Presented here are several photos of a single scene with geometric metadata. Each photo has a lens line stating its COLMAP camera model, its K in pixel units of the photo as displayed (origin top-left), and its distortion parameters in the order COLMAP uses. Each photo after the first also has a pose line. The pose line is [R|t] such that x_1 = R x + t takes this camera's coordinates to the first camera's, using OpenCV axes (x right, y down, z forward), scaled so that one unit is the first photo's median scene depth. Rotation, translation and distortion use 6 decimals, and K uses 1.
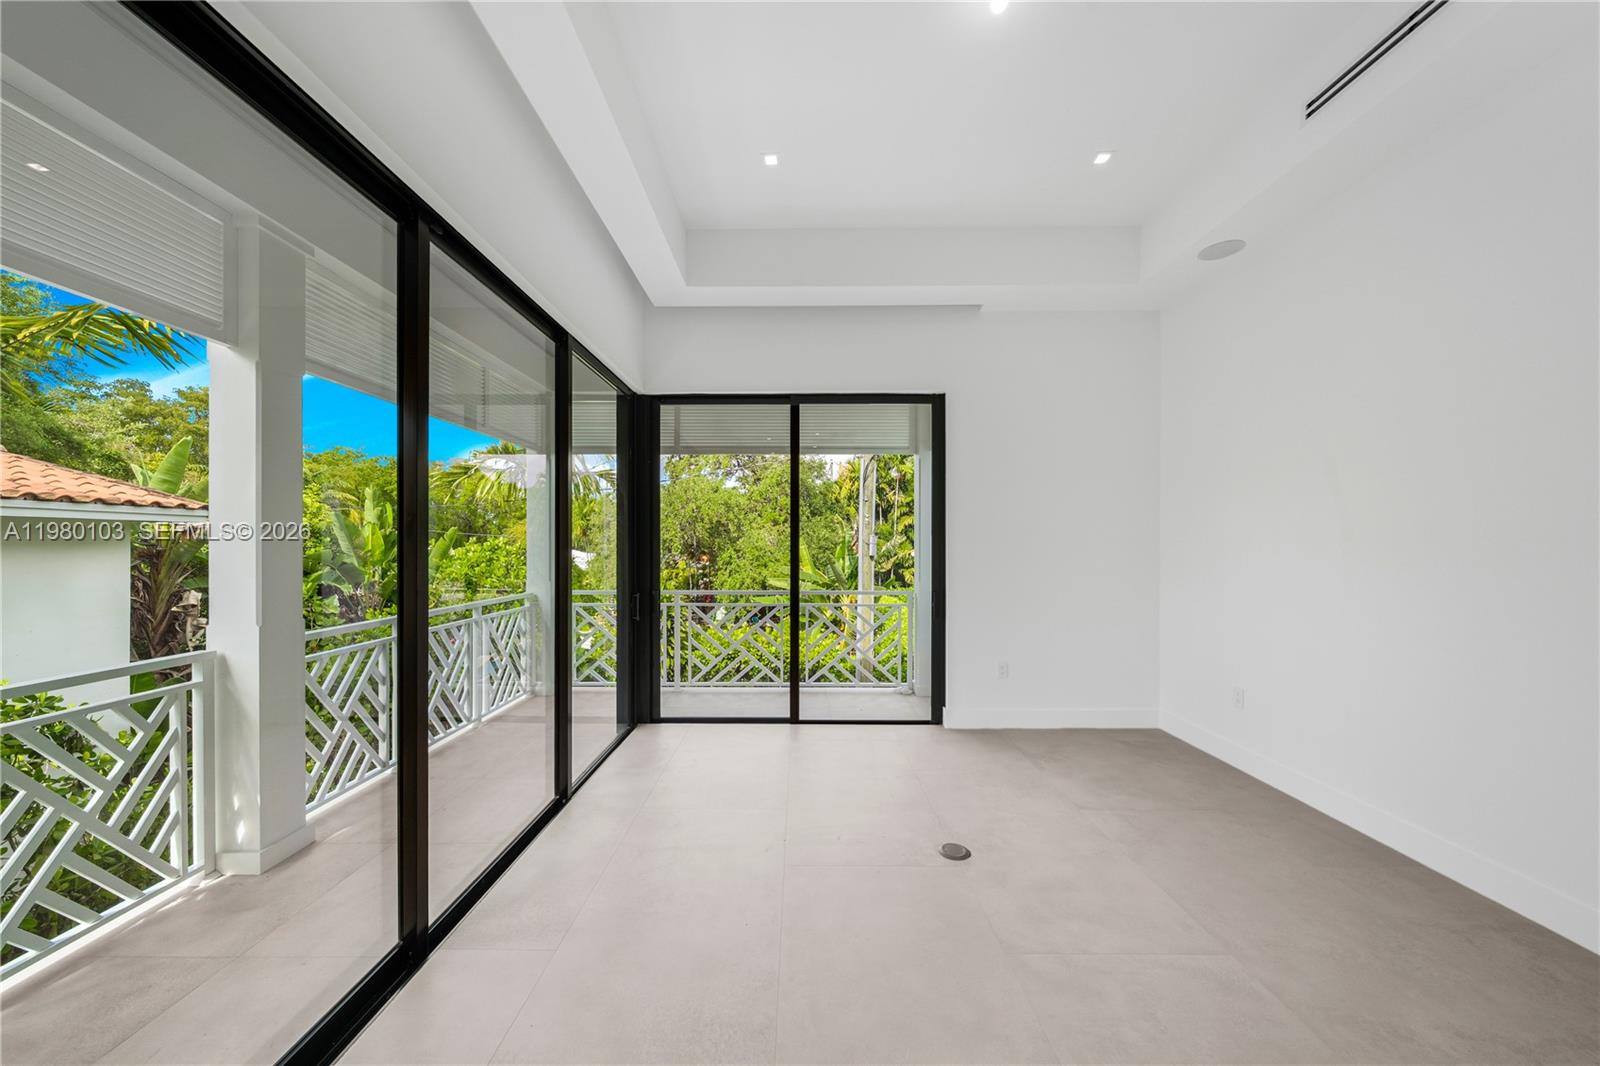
lens RADIAL K [[549.4, 0, 802.9], [0, 549.4, 549.7], [0, 0, 1]] dist [0.001547, 0.000160]
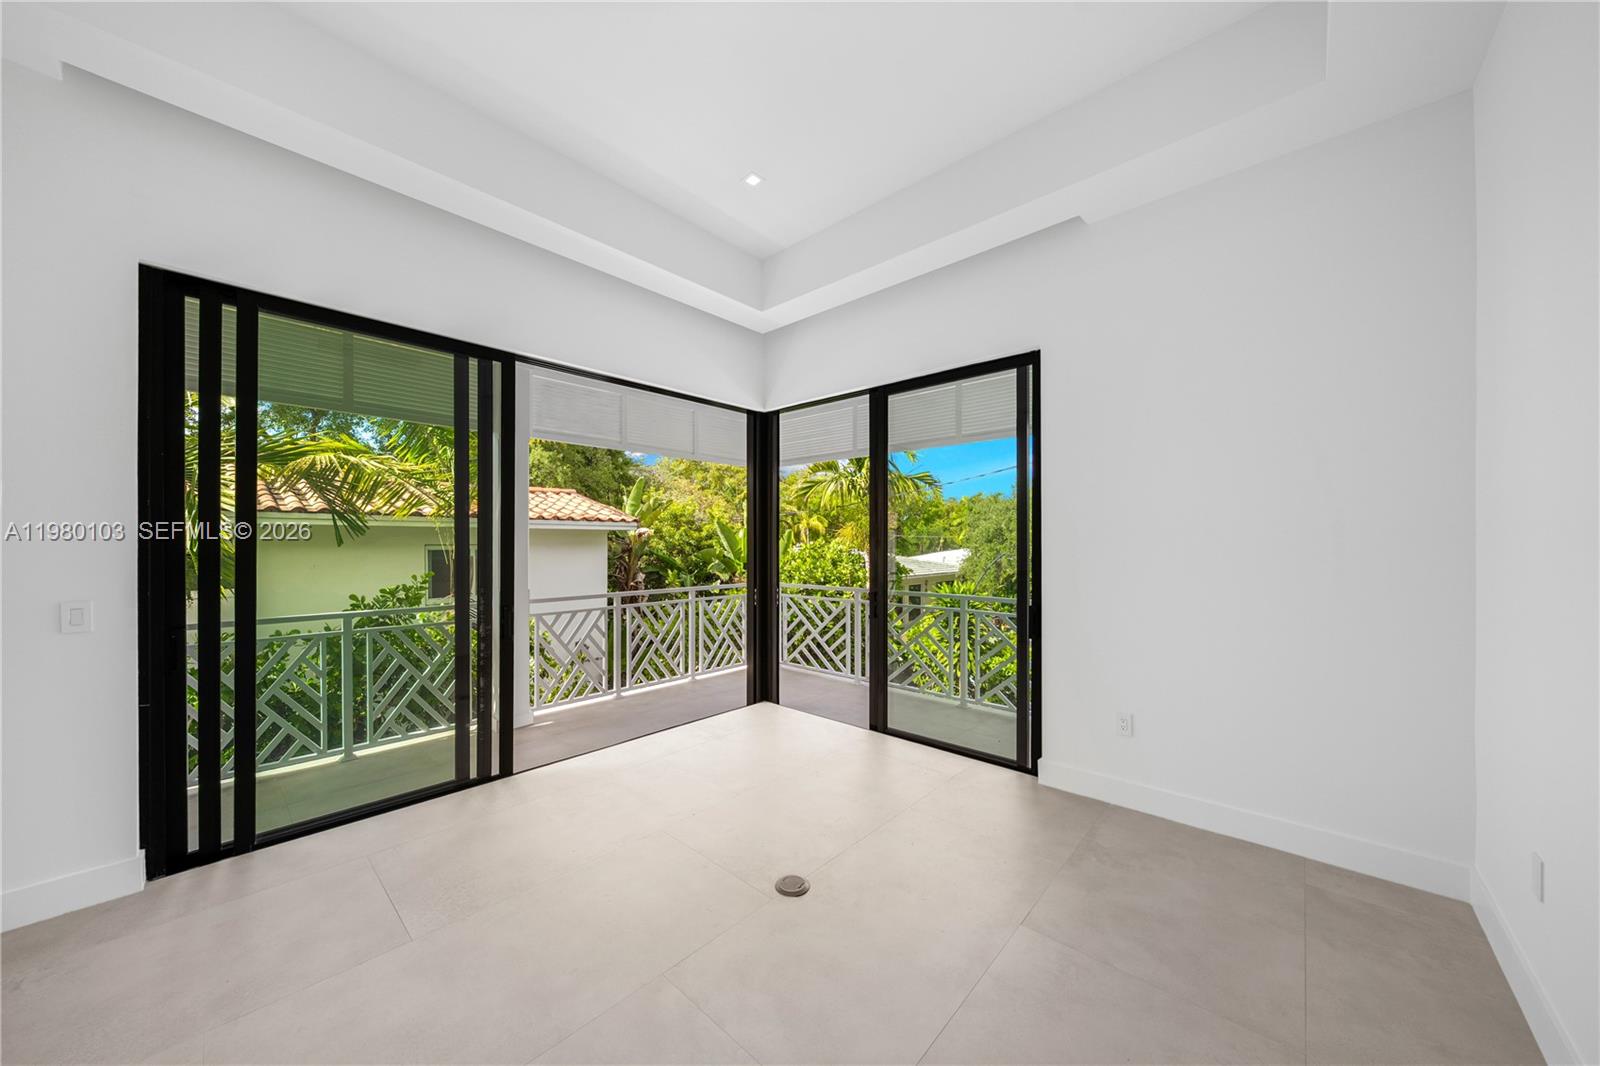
lens RADIAL K [[549.4, 0, 801.9], [0, 549.4, 548.0], [0, 0, 1]] dist [0.001547, 0.000160]
pose [[0.745763, 0.005606, -0.666188, 0.526437], [-0.006825, 0.999976, 0.000775, -0.003145], [0.666176, 0.003969, 0.745784, 0.200347]]
